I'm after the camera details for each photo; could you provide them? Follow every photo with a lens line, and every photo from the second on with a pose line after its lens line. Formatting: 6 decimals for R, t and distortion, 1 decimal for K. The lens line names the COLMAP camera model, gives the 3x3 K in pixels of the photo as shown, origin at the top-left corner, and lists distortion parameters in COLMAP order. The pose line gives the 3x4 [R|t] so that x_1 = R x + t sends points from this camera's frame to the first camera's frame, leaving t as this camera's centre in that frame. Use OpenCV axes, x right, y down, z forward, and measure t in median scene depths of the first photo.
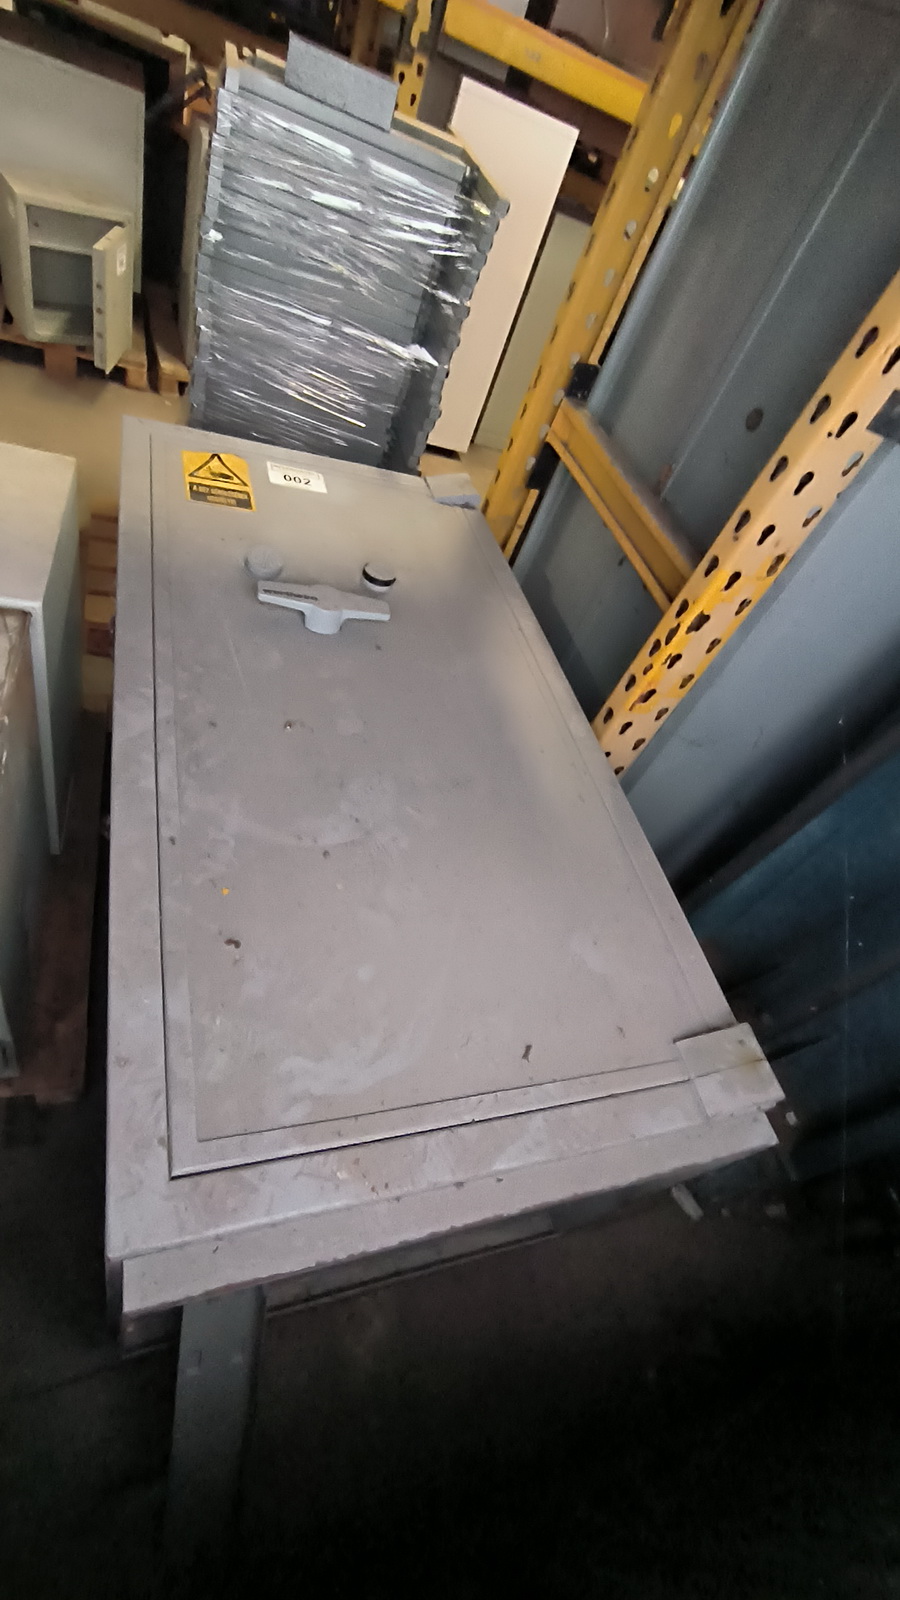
lens RADIAL K [[731.8, 0, 448.4], [0, 731.8, 797.1], [0, 0, 1]] dist [-0.020759, 0.001825]
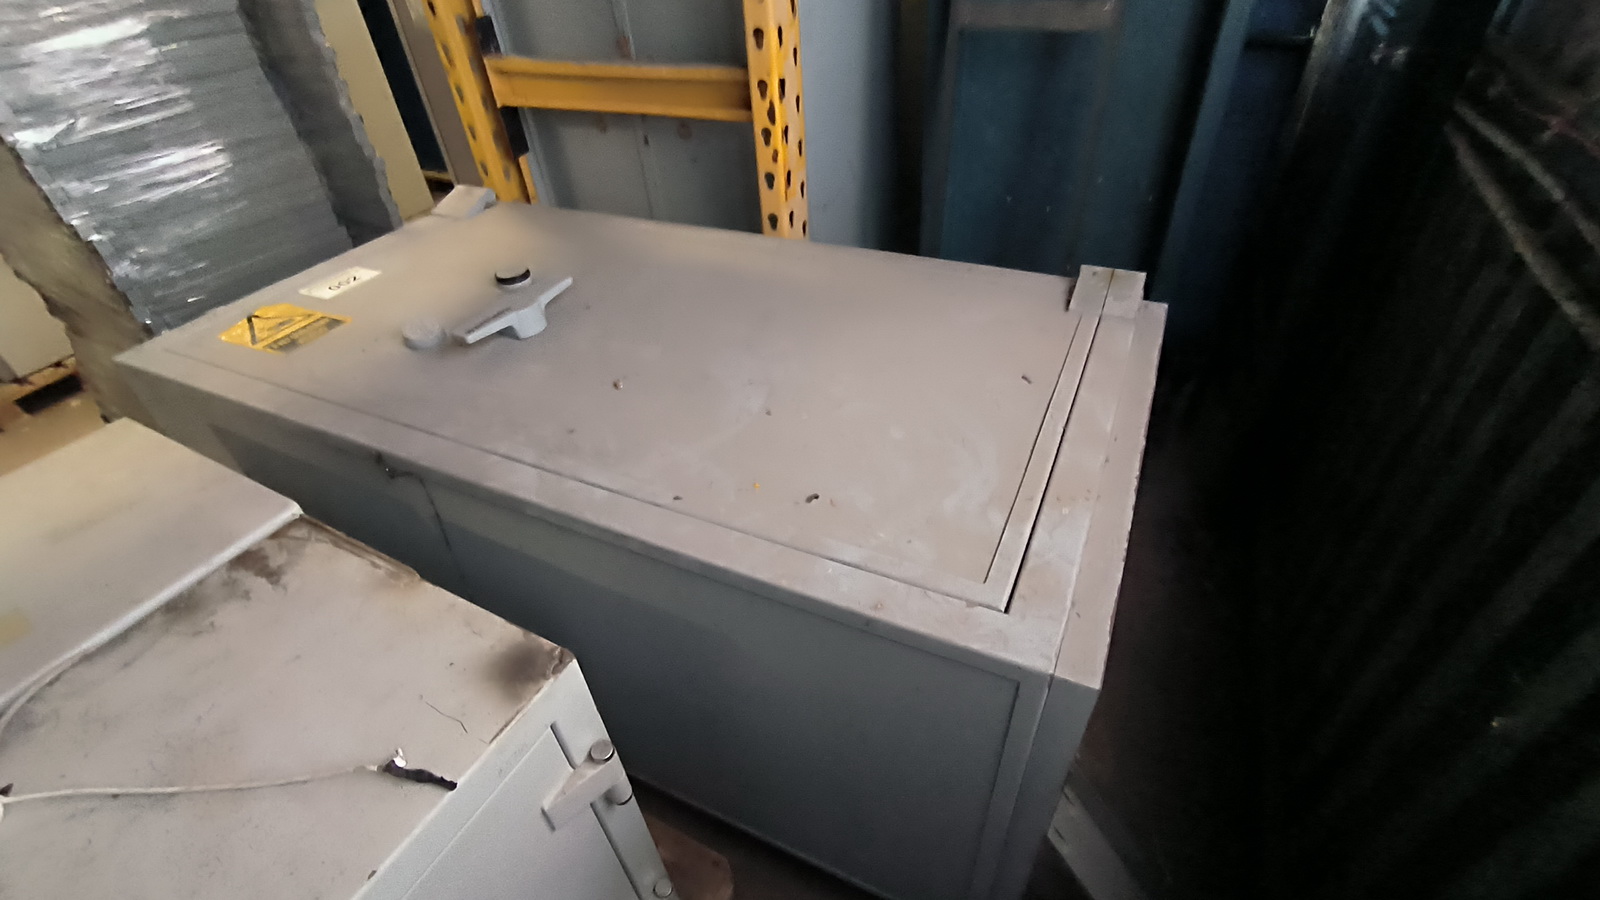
lens RADIAL K [[731.8, 0, 798.6], [0, 731.8, 451.7], [0, 0, 1]] dist [-0.020759, 0.001825]
pose [[0.601157, -0.729470, 0.326320, -0.515874], [0.740439, 0.662052, 0.115919, 0.023826], [-0.300600, 0.171934, 0.938125, 0.050896]]
